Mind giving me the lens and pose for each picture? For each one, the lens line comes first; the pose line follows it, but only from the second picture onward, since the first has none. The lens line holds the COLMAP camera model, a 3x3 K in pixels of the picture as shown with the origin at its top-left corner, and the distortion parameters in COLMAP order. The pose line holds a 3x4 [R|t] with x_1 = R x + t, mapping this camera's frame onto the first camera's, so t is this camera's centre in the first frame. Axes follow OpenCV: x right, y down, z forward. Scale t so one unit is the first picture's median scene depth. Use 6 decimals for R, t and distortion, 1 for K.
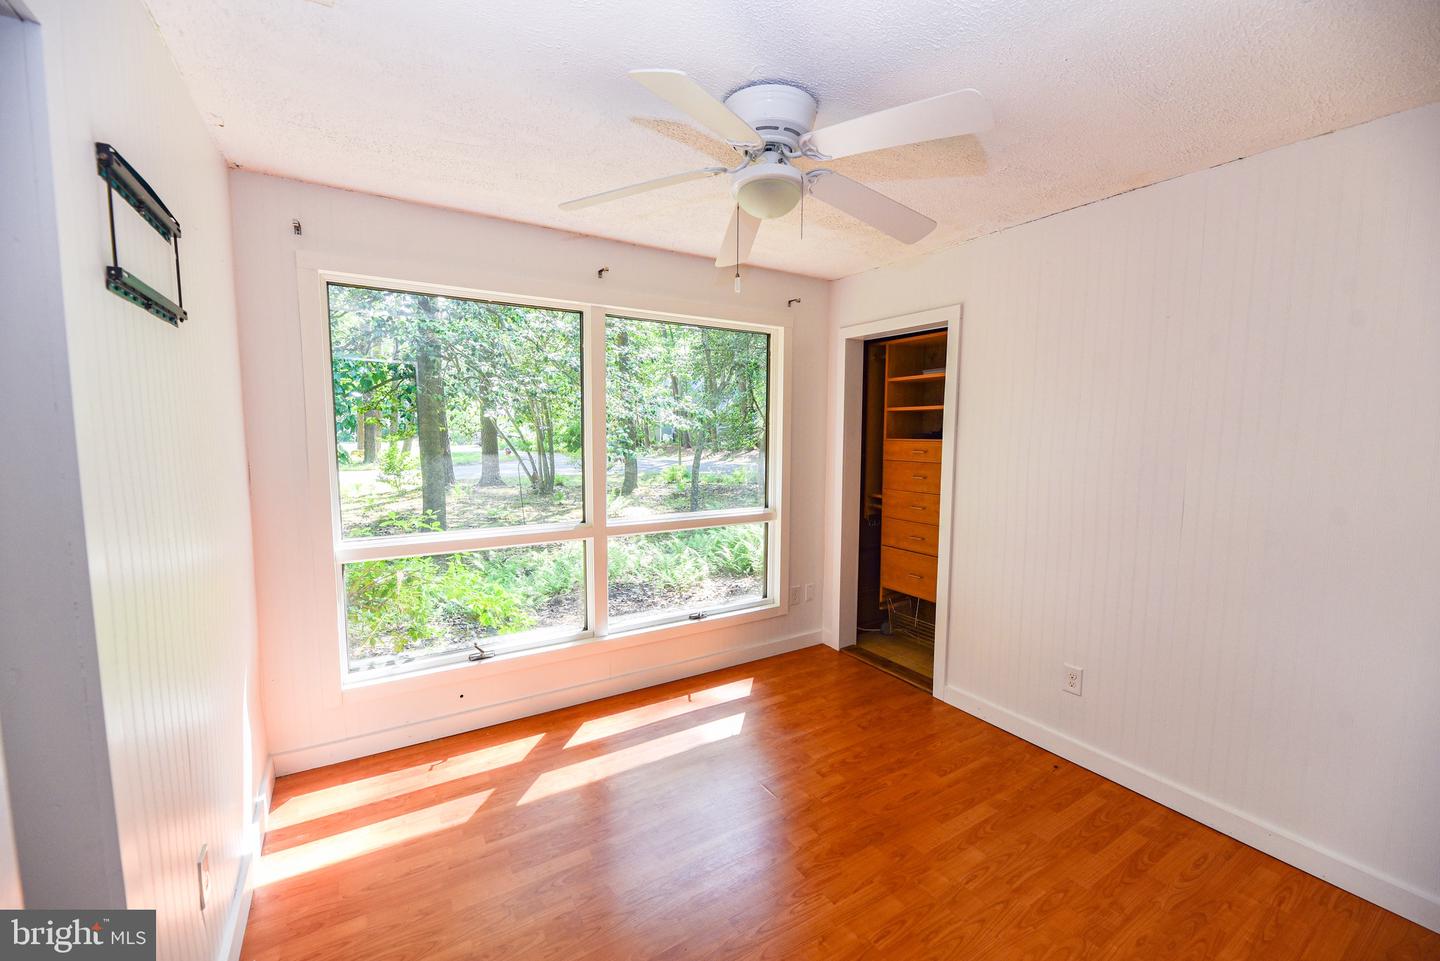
lens RADIAL K [[578.1, 0, 724.4], [0, 578.1, 478.8], [0, 0, 1]] dist [0.002629, -0.004460]
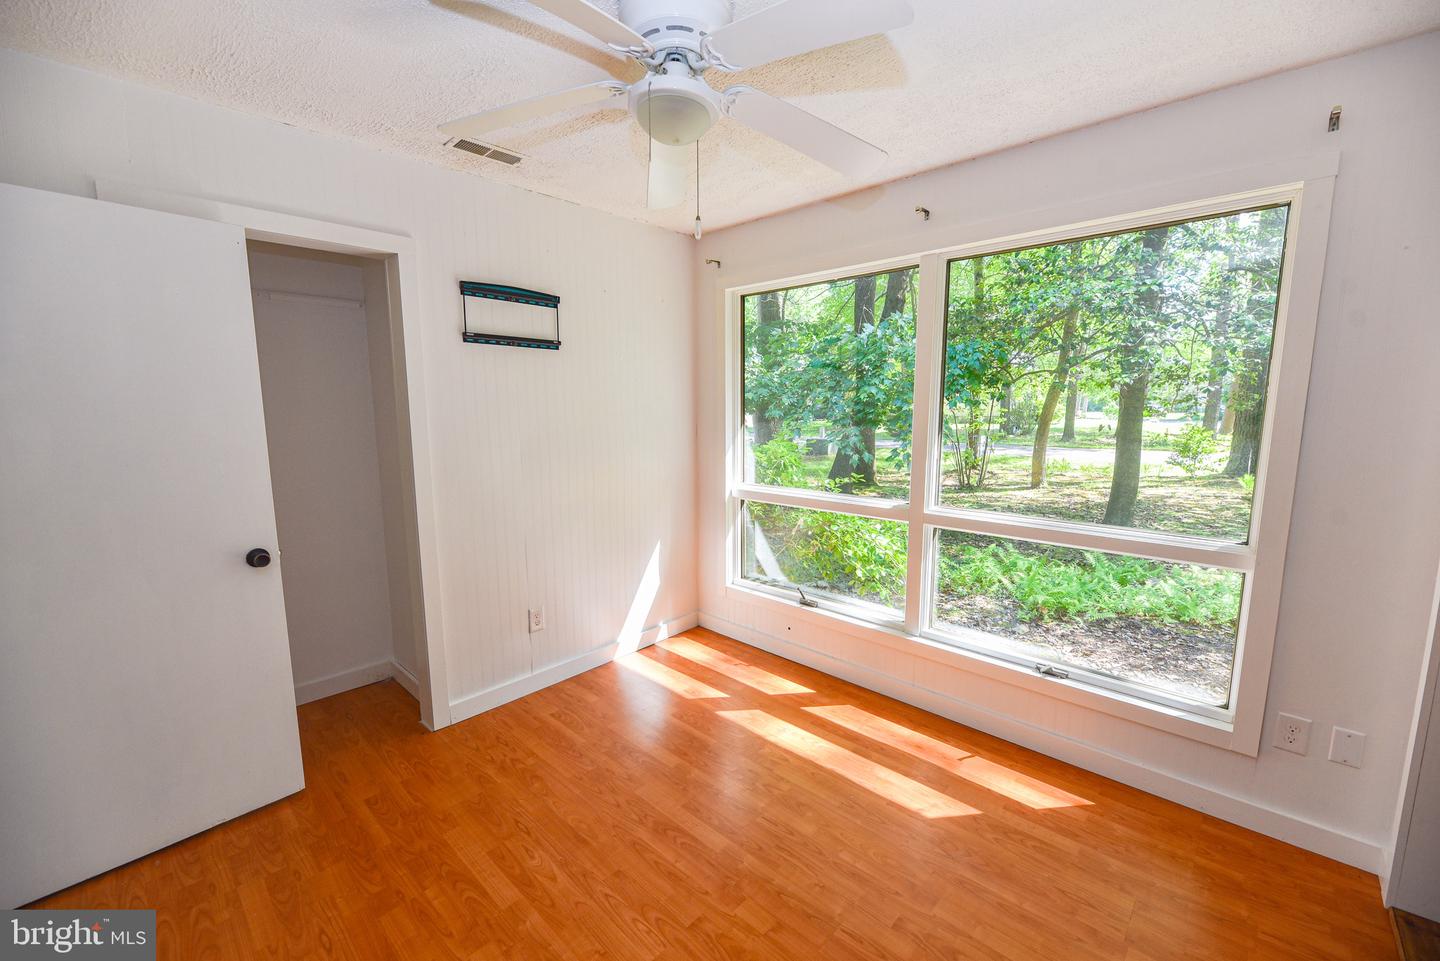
lens RADIAL K [[578.1, 0, 727.7], [0, 578.1, 480.4], [0, 0, 1]] dist [0.002629, -0.004460]
pose [[0.259691, 0.115969, -0.958703, 0.577517], [-0.078869, 0.991994, 0.098632, -0.028830], [0.962466, 0.049998, 0.266758, 0.520373]]
